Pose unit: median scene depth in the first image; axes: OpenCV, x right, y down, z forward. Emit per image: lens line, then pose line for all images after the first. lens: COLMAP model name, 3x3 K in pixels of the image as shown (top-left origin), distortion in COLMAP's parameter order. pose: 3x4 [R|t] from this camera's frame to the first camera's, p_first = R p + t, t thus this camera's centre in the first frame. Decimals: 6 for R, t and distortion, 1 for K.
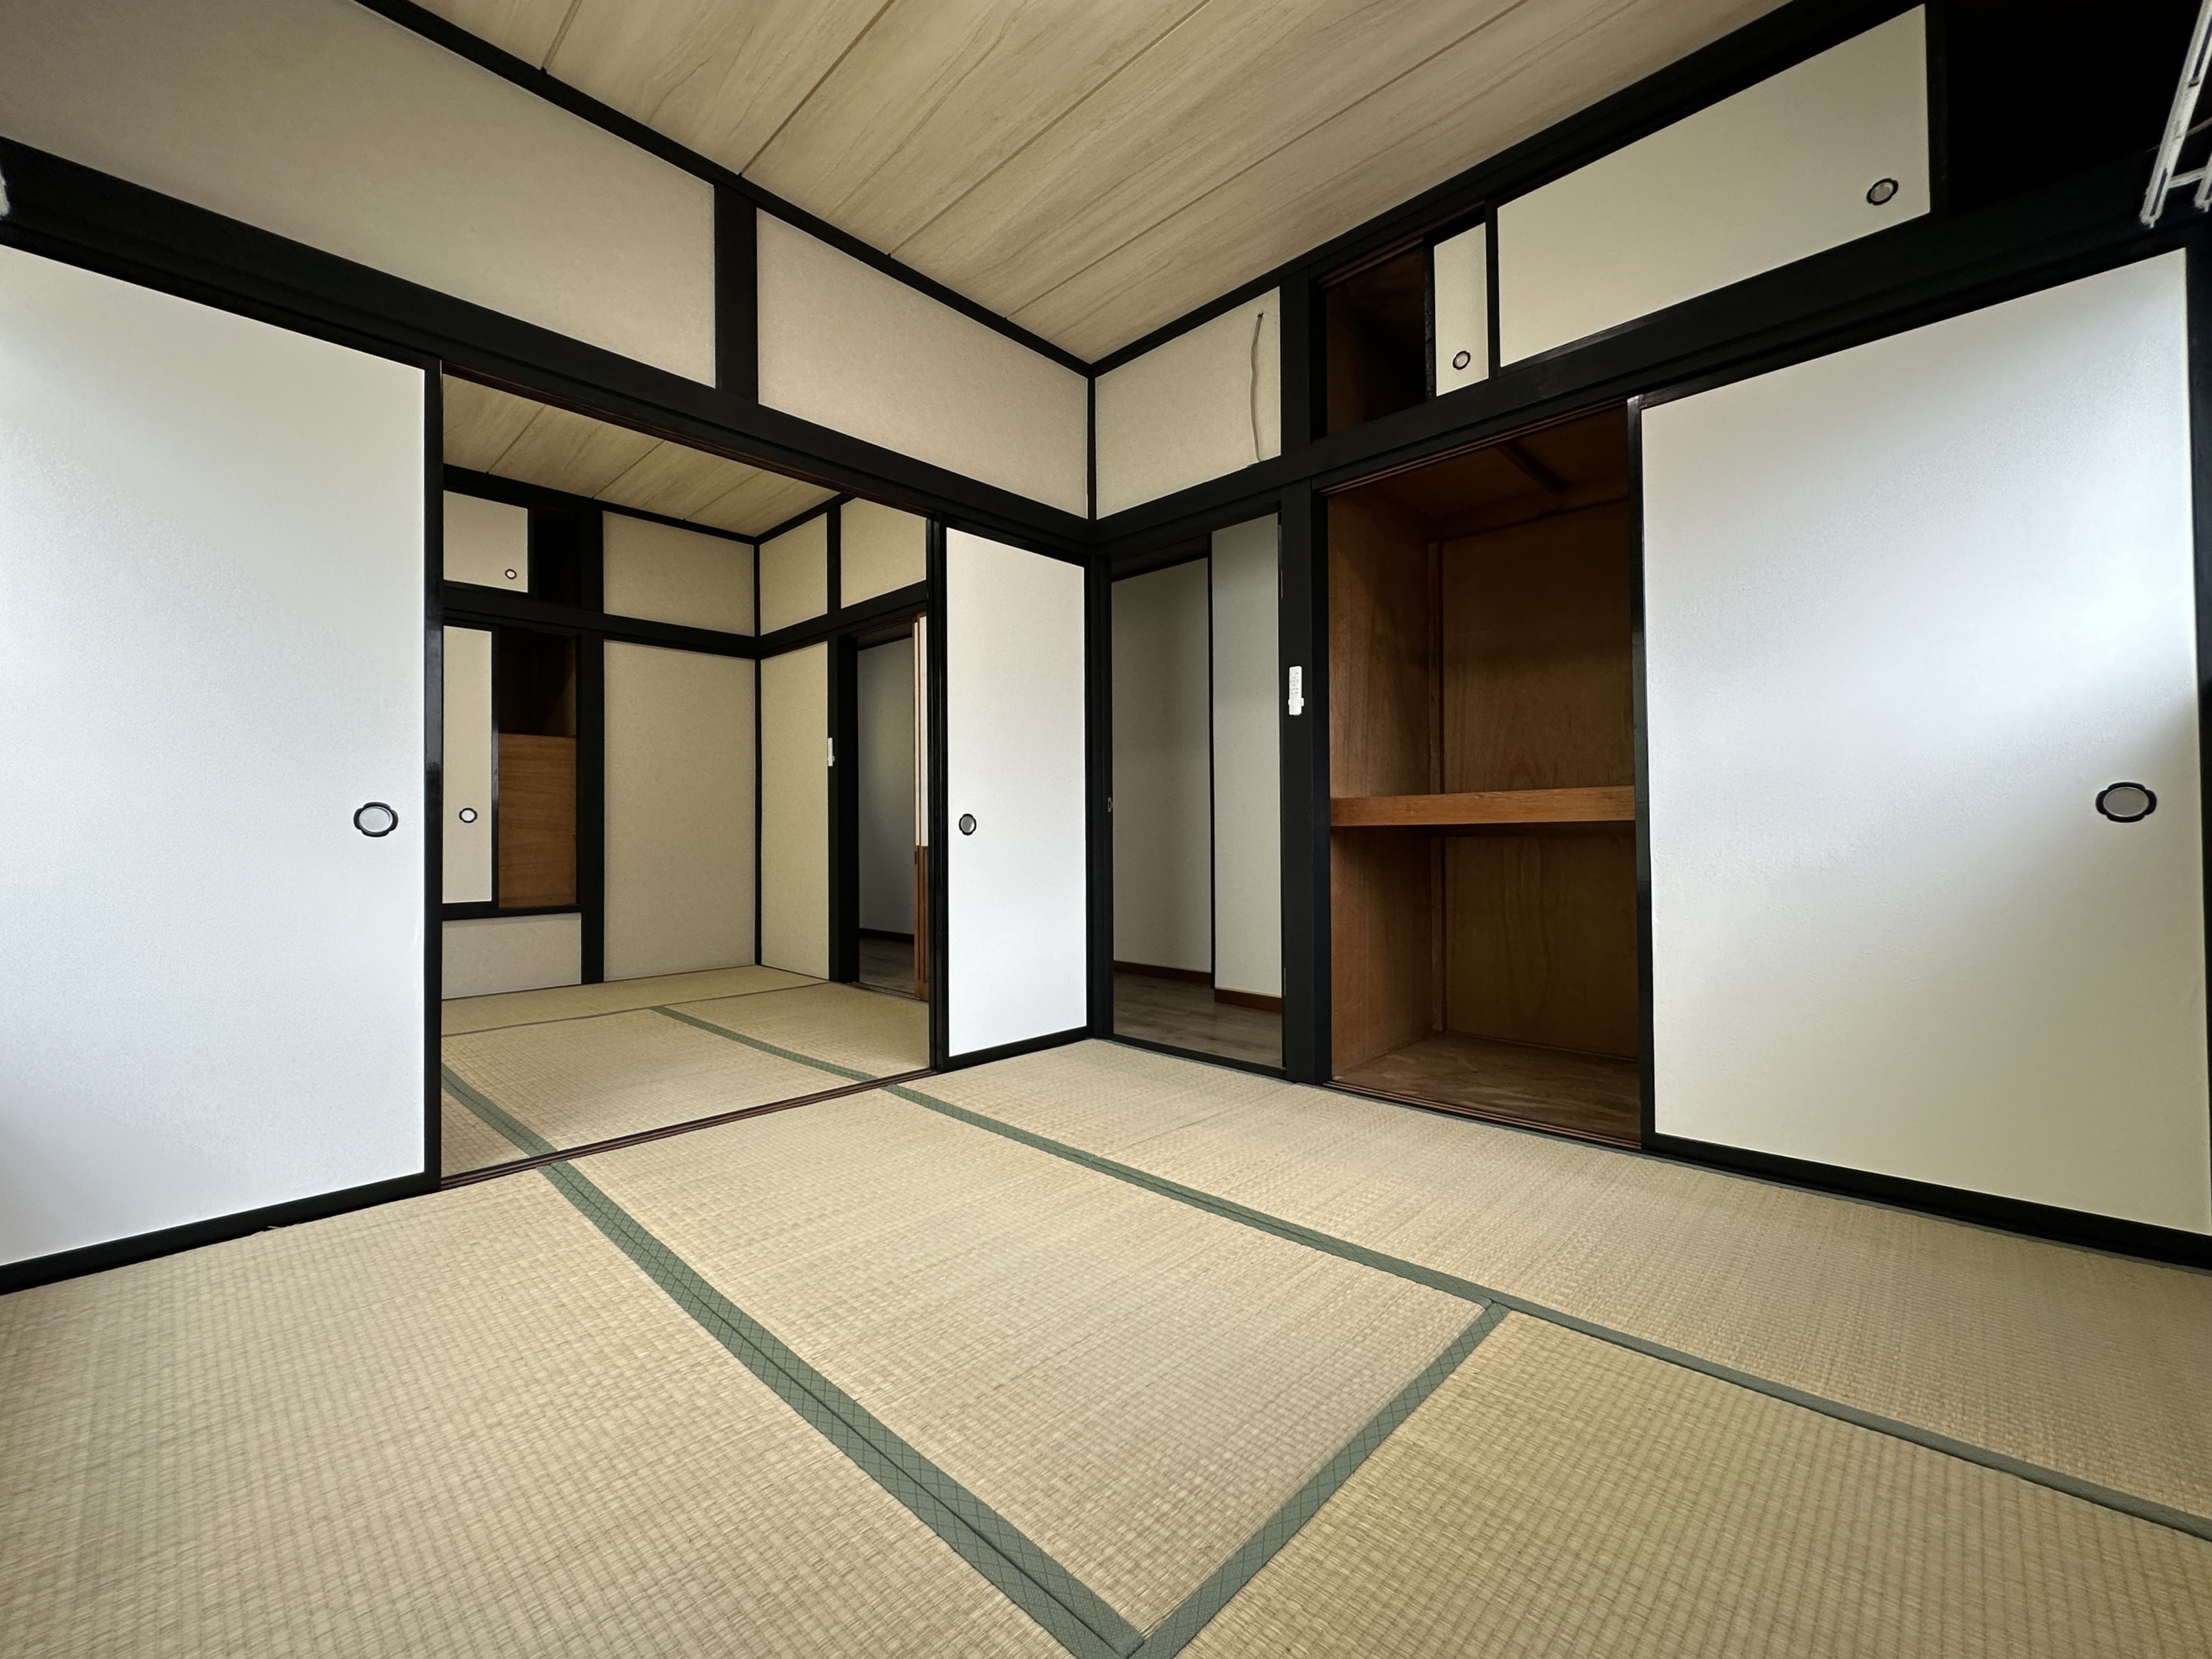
lens RADIAL K [[897.9, 0, 1103.2], [0, 897.9, 826.0], [0, 0, 1]] dist [-0.000706, -0.000055]
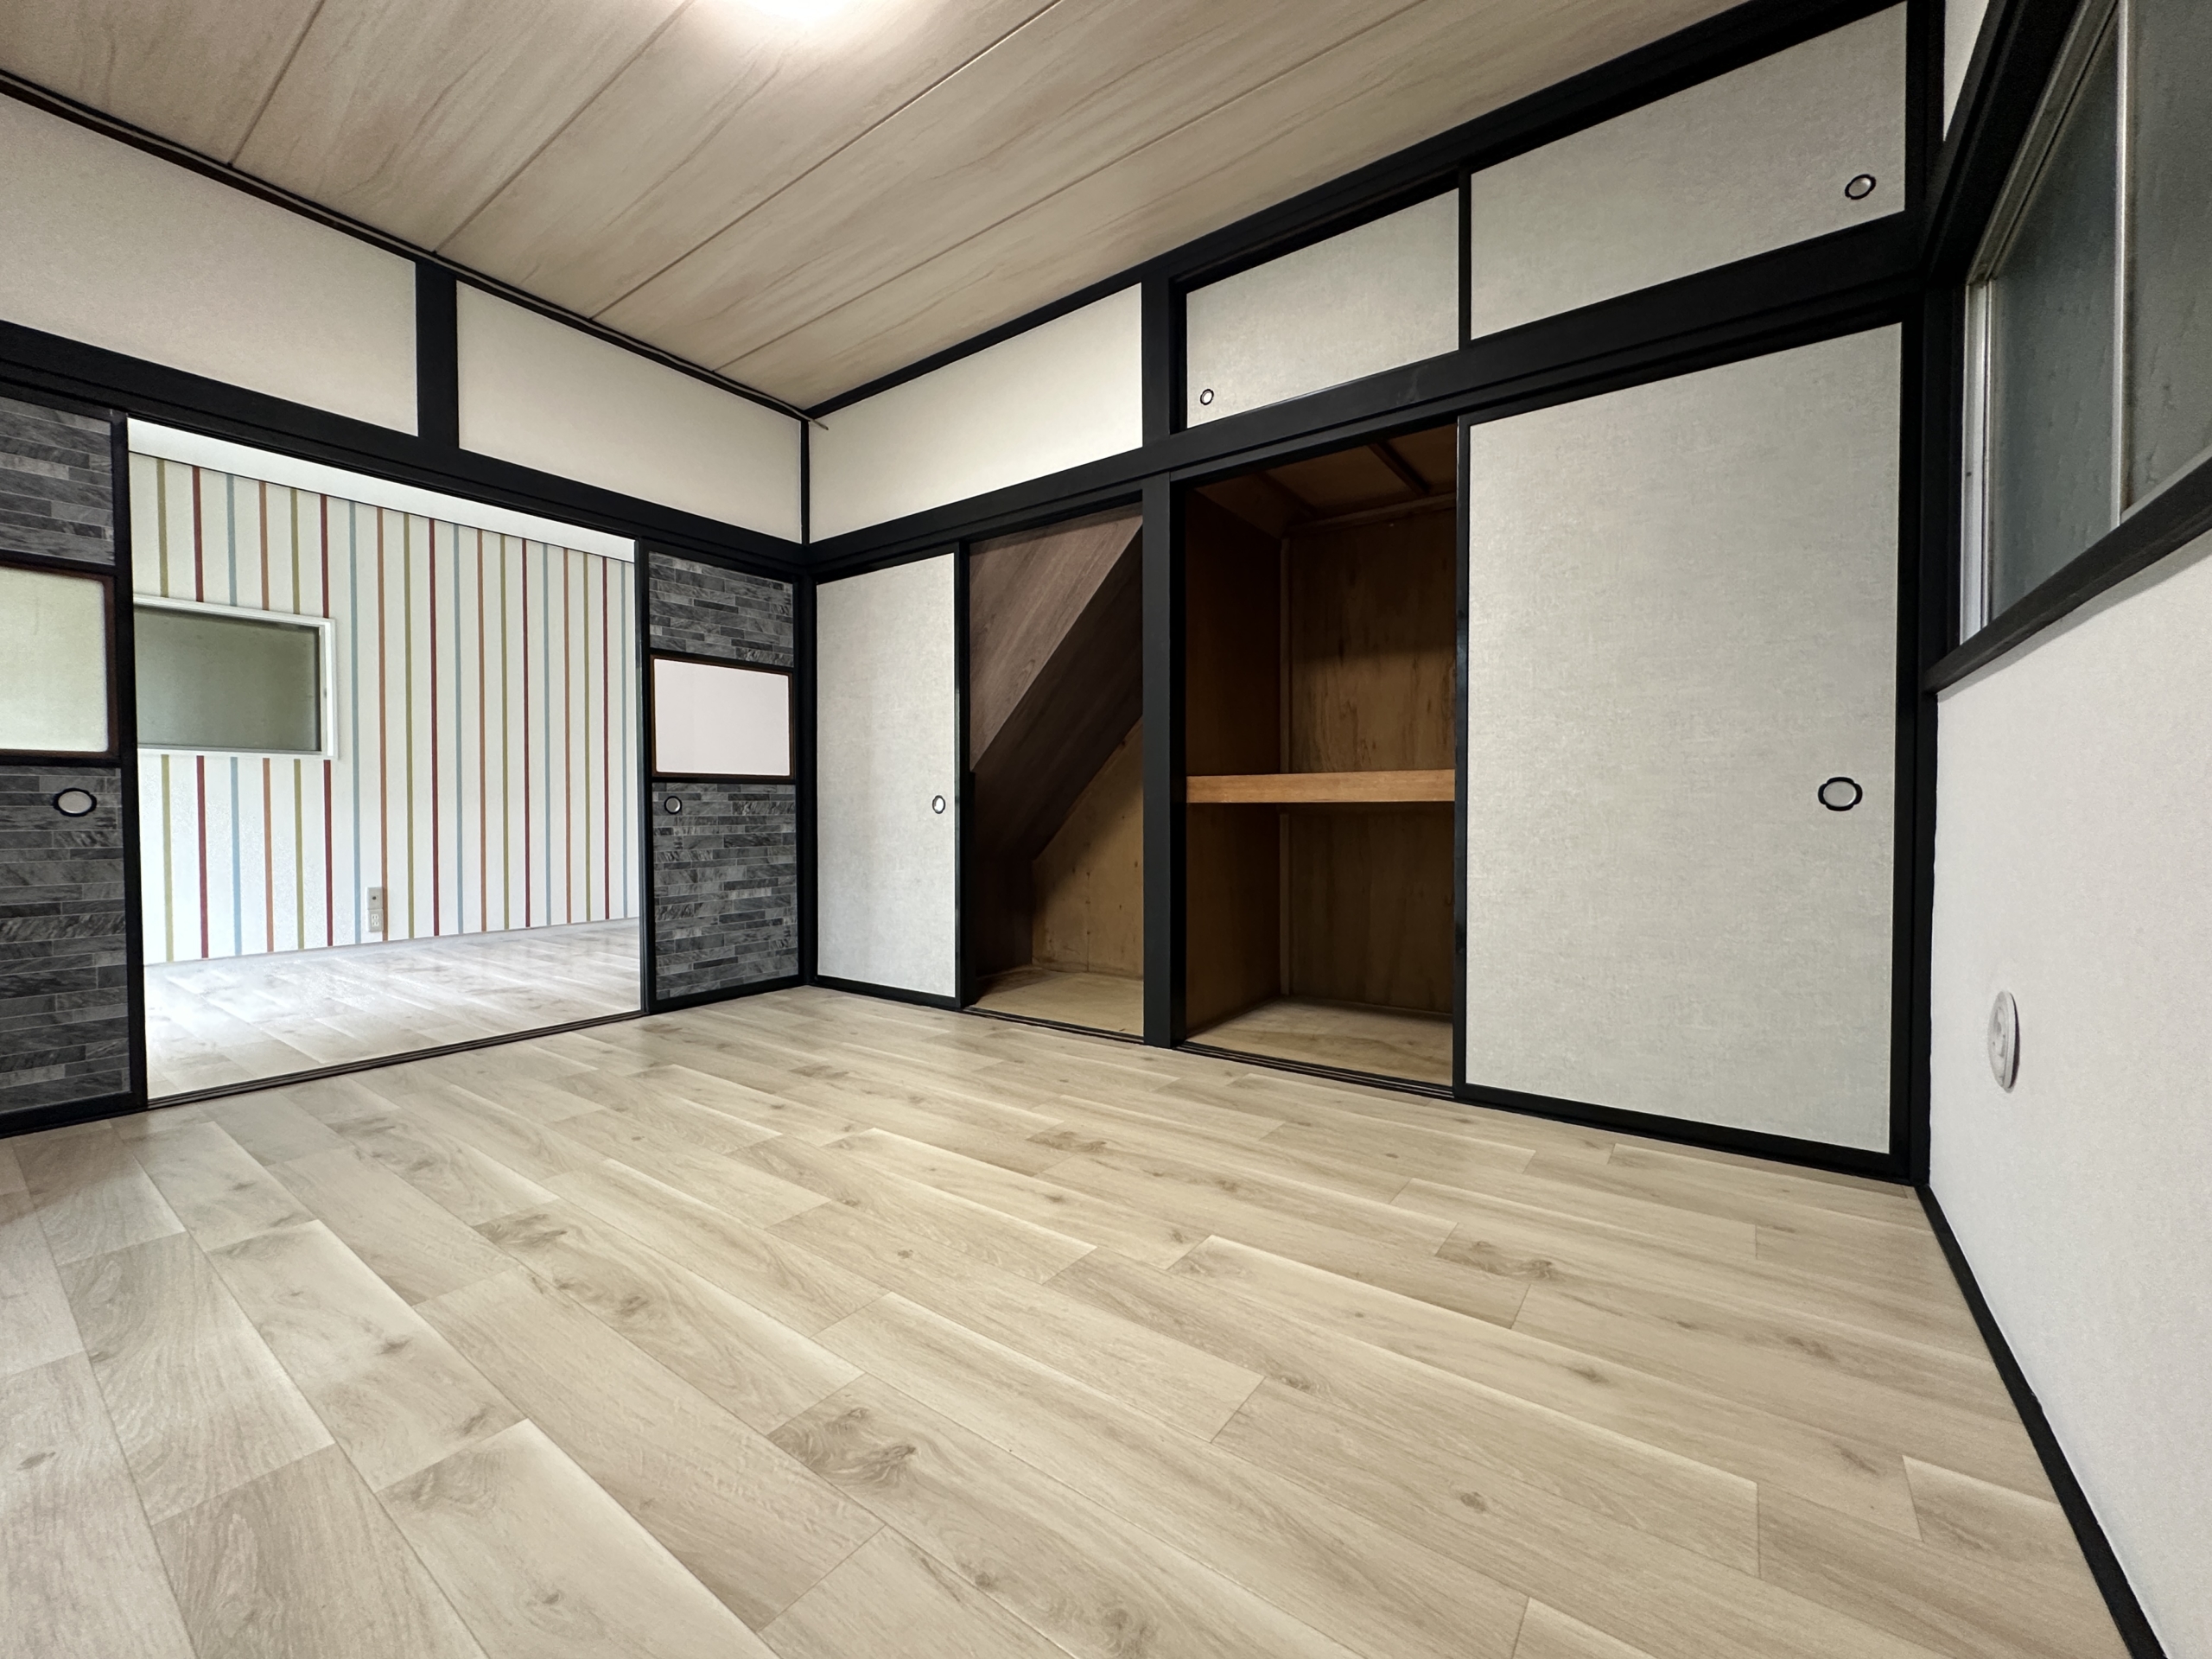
lens RADIAL K [[884.0, 0, 1101.7], [0, 884.0, 826.7], [0, 0, 1]] dist [0.000422, 0.000167]
pose [[0.992023, 0.010355, 0.125629, 0.103019], [-0.014154, 0.999468, 0.029381, -0.007046], [-0.125258, -0.030925, 0.991642, -0.089337]]
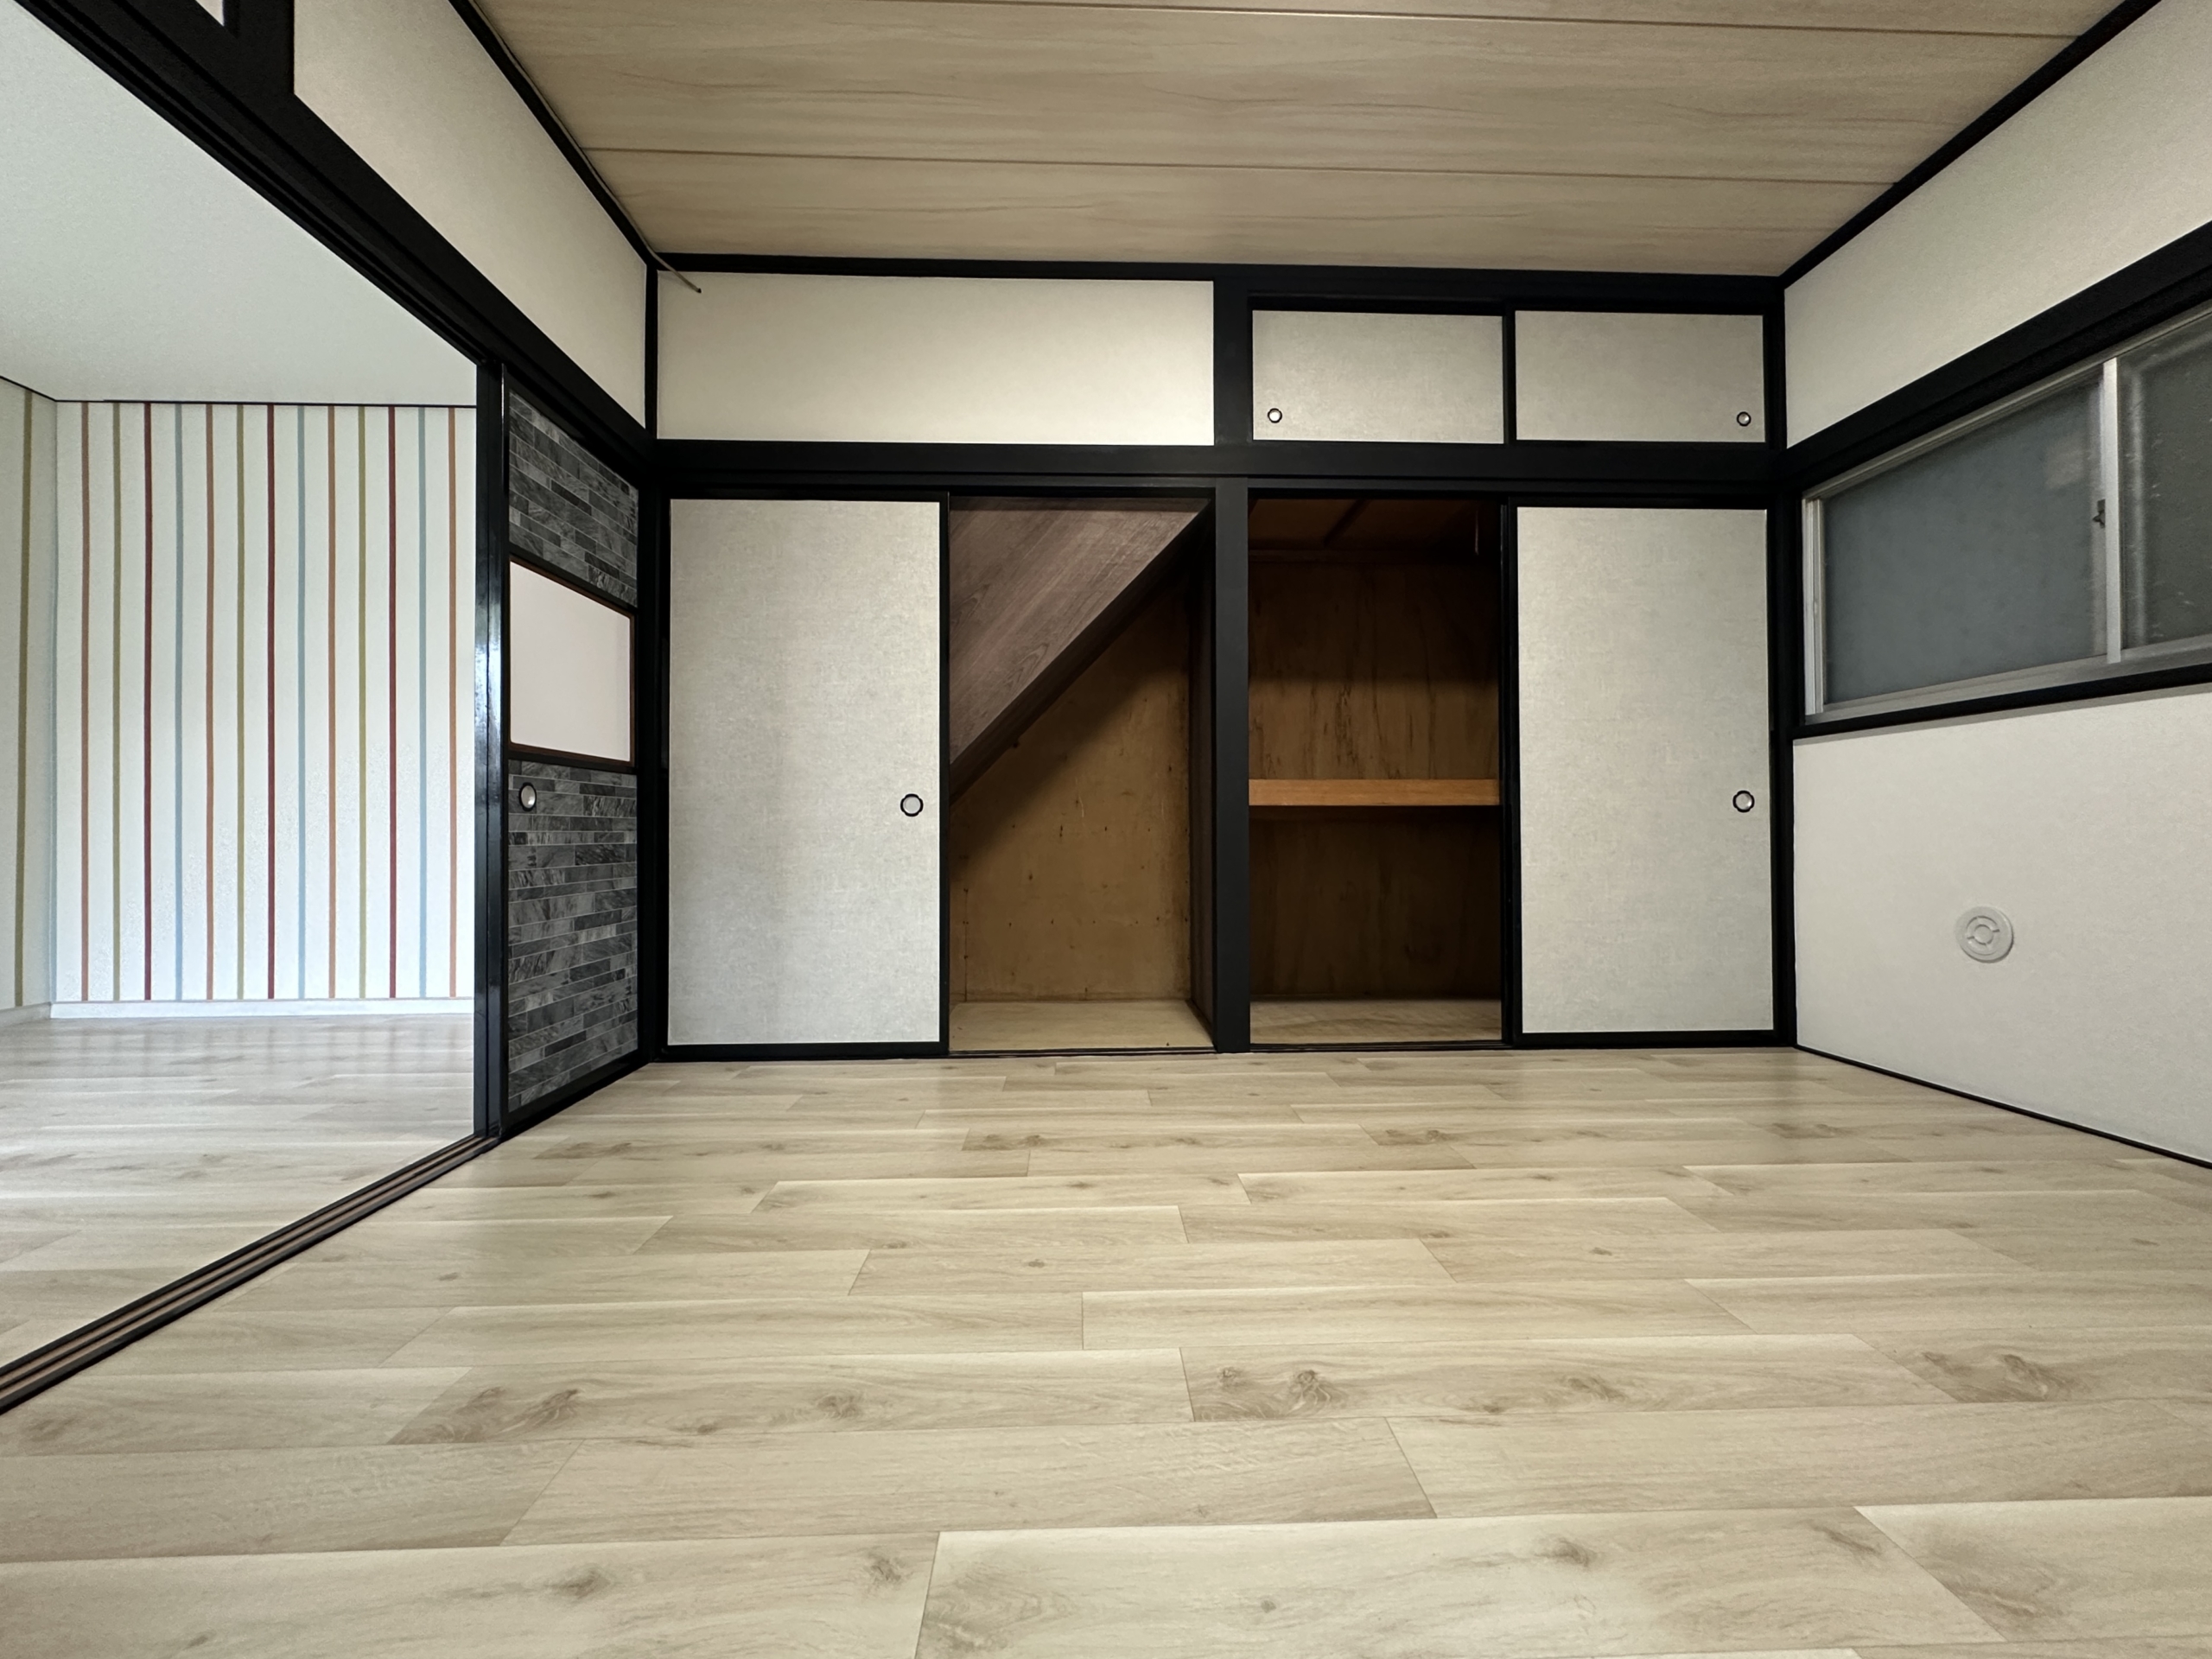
lens RADIAL K [[894.6, 0, 1109.3], [0, 894.6, 827.4], [0, 0, 1]] dist [0.001277, 0.000001]
pose [[0.705116, 0.019856, 0.708814, -2.457546], [-0.016294, 0.999798, -0.011798, 0.163642], [-0.708905, -0.003230, 0.705297, 1.458699]]
